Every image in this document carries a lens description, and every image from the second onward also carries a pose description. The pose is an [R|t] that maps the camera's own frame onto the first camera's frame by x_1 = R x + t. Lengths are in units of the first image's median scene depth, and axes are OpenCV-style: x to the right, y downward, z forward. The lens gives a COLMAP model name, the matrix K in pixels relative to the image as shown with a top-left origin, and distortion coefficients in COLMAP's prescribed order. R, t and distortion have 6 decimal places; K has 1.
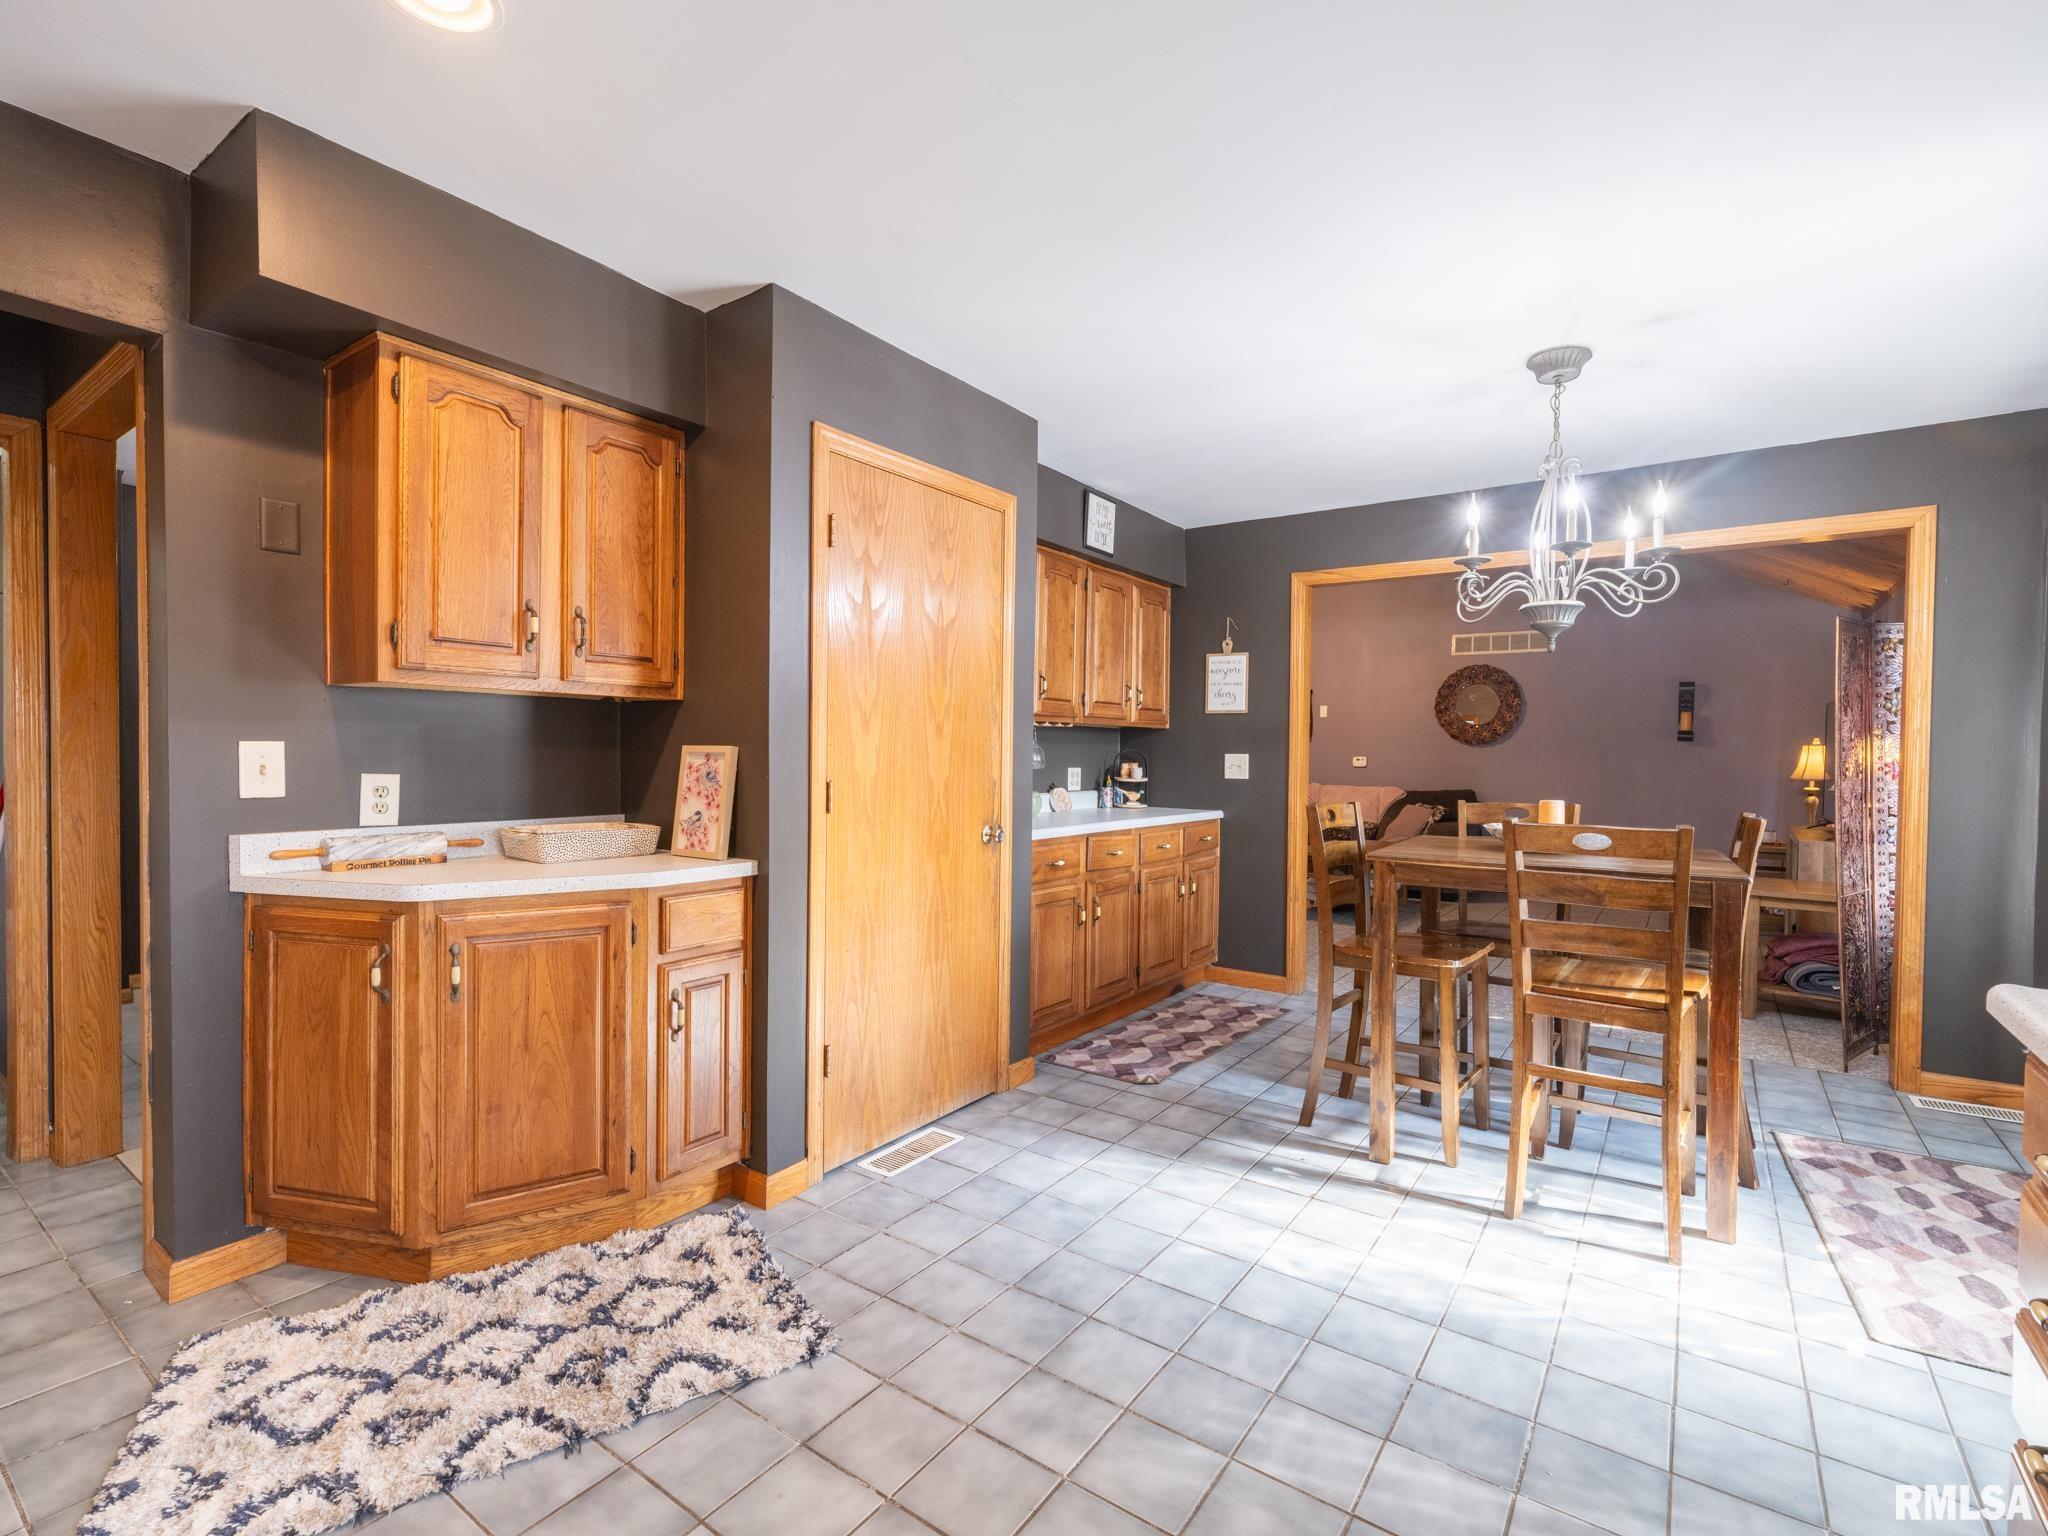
lens RADIAL K [[950.6, 0, 1025.5], [0, 950.6, 767.4], [0, 0, 1]] dist [-0.000121, 0.001293]
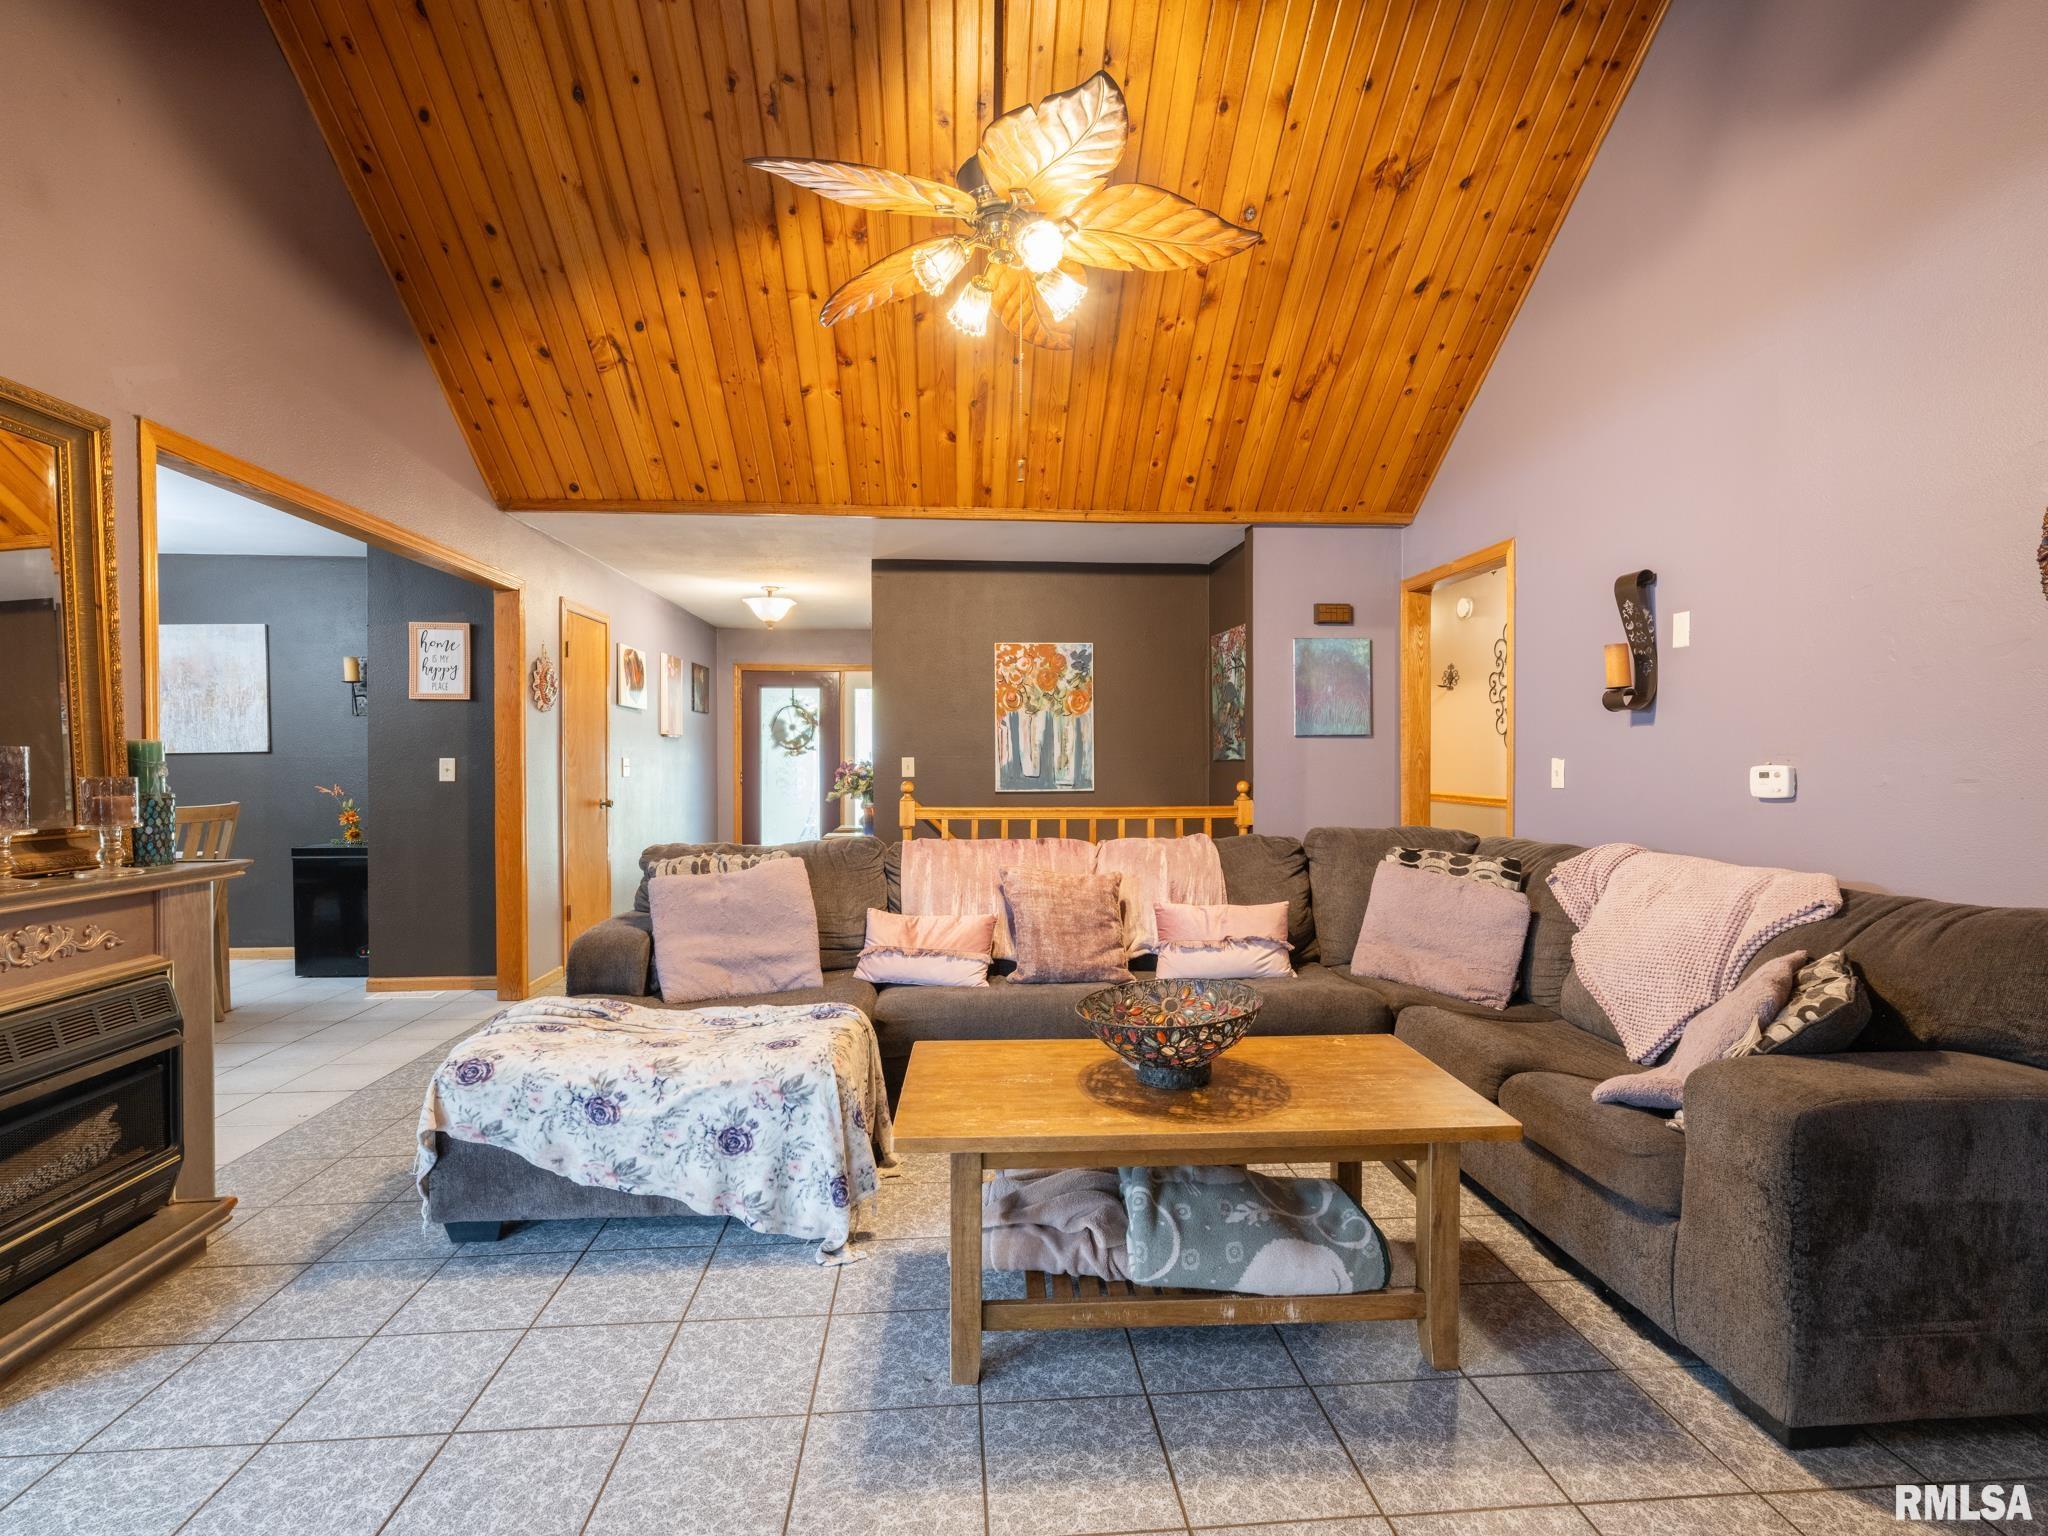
lens RADIAL K [[950.6, 0, 1025.5], [0, 950.6, 767.4], [0, 0, 1]] dist [-0.000121, 0.001293]
pose [[0.643426, -0.005949, -0.765485, 1.118594], [-0.006113, 0.999898, -0.012909, -0.013226], [0.765484, 0.012986, 0.643324, 1.624731]]
